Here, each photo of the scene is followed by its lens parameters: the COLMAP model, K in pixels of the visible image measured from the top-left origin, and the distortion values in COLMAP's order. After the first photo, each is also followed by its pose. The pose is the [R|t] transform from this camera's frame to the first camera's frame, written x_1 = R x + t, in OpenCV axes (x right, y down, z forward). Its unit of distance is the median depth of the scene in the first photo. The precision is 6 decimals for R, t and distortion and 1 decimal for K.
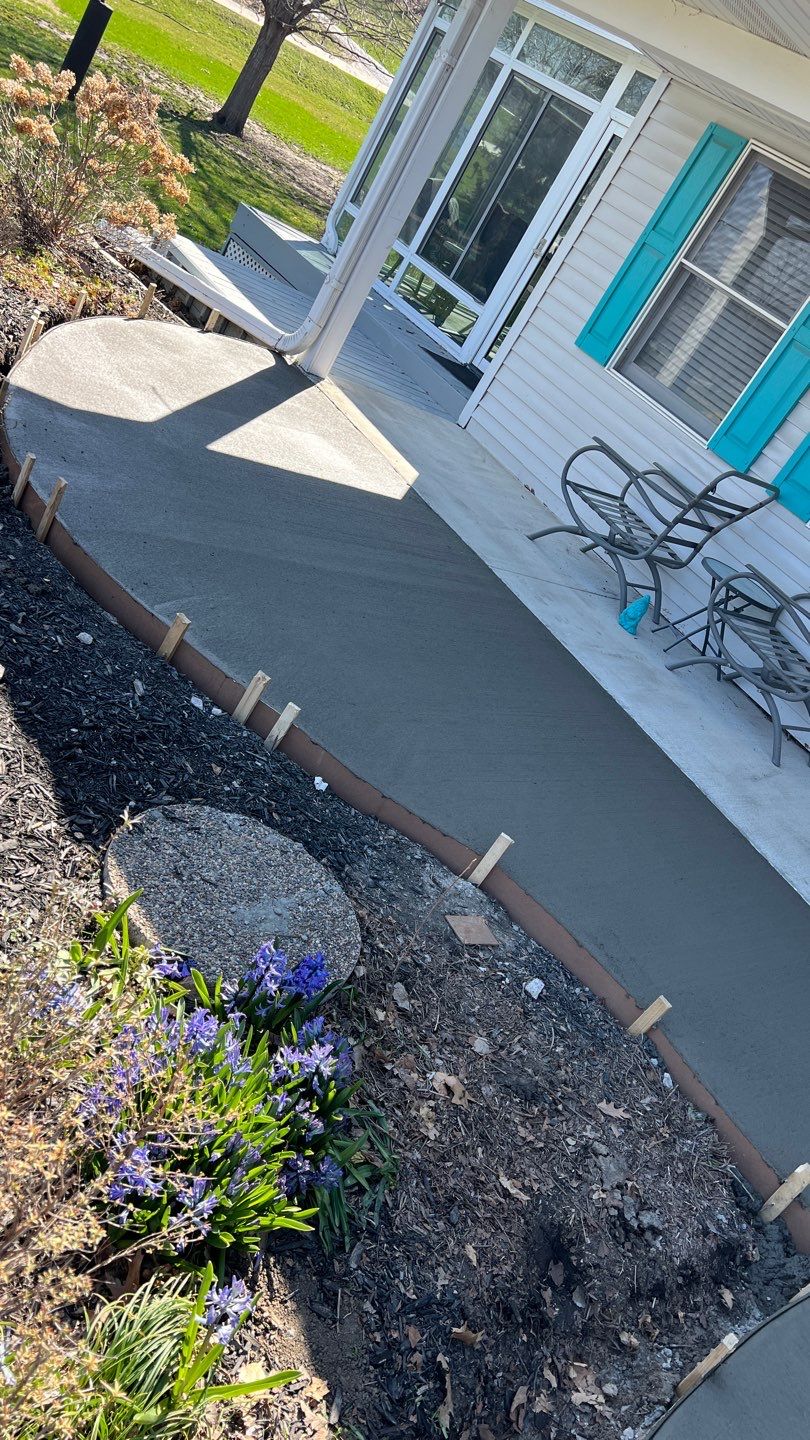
lens RADIAL K [[1074.9, 0, 414.5], [0, 1074.9, 728.8], [0, 0, 1]] dist [0.058245, -0.064957]
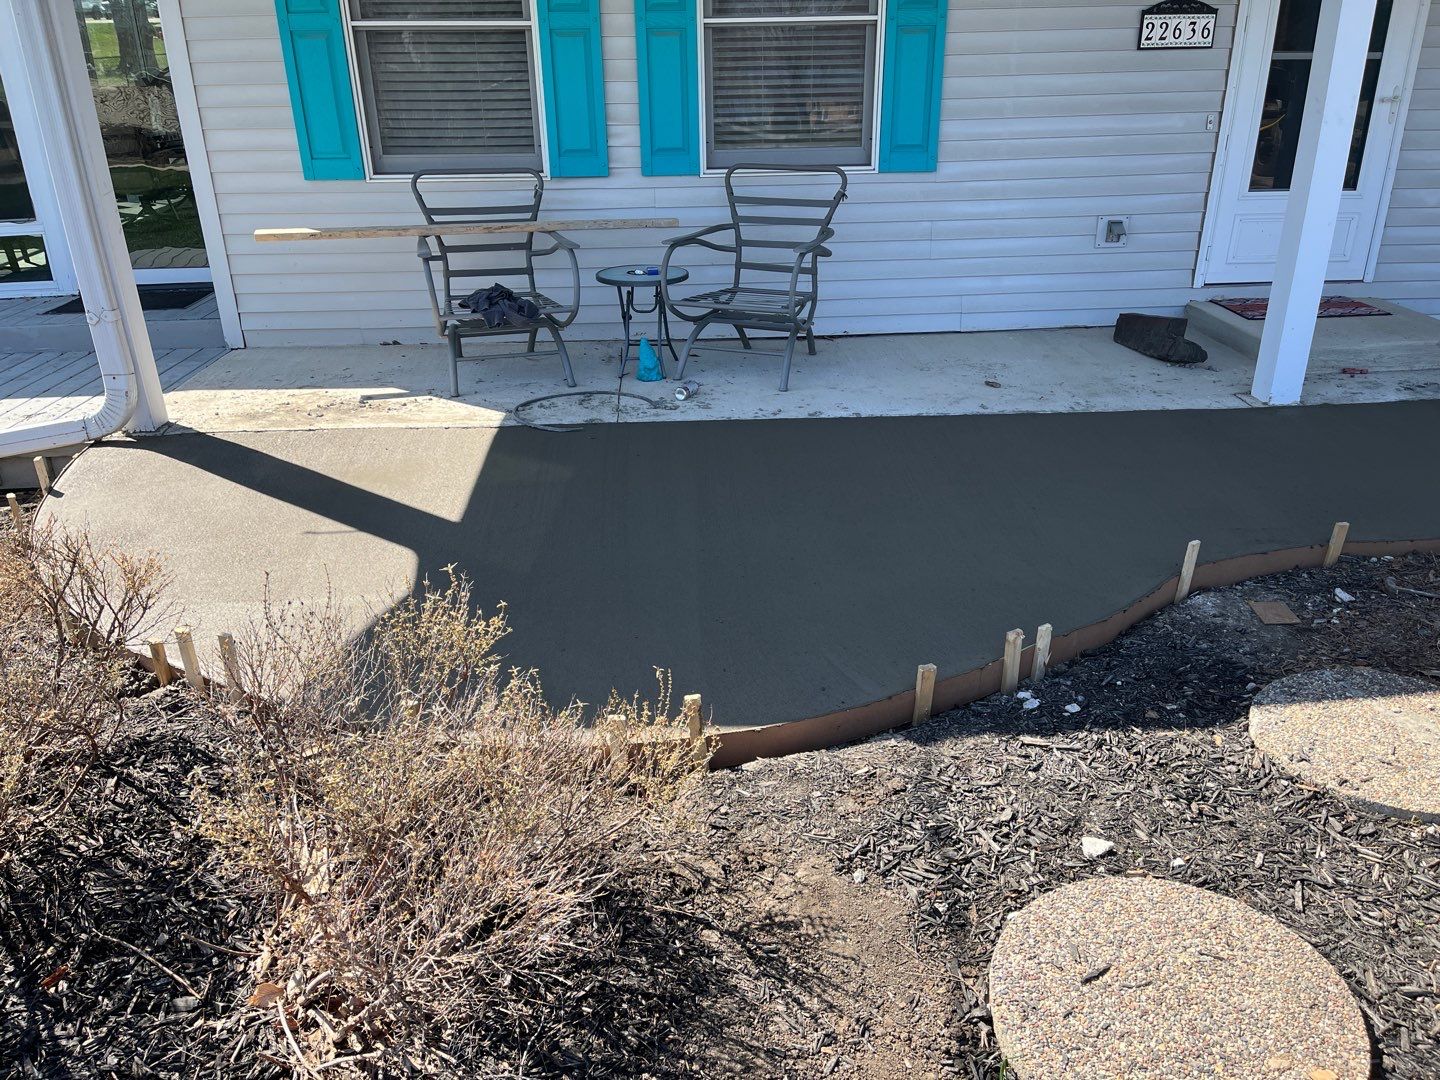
lens RADIAL K [[1097.3, 0, 708.6], [0, 1097.3, 538.0], [0, 0, 1]] dist [0.069721, -0.089123]
pose [[0.465847, -0.756042, 0.459768, -0.803335], [0.661940, 0.642563, 0.385938, -0.807388], [-0.587216, 0.124550, 0.799790, 0.483094]]
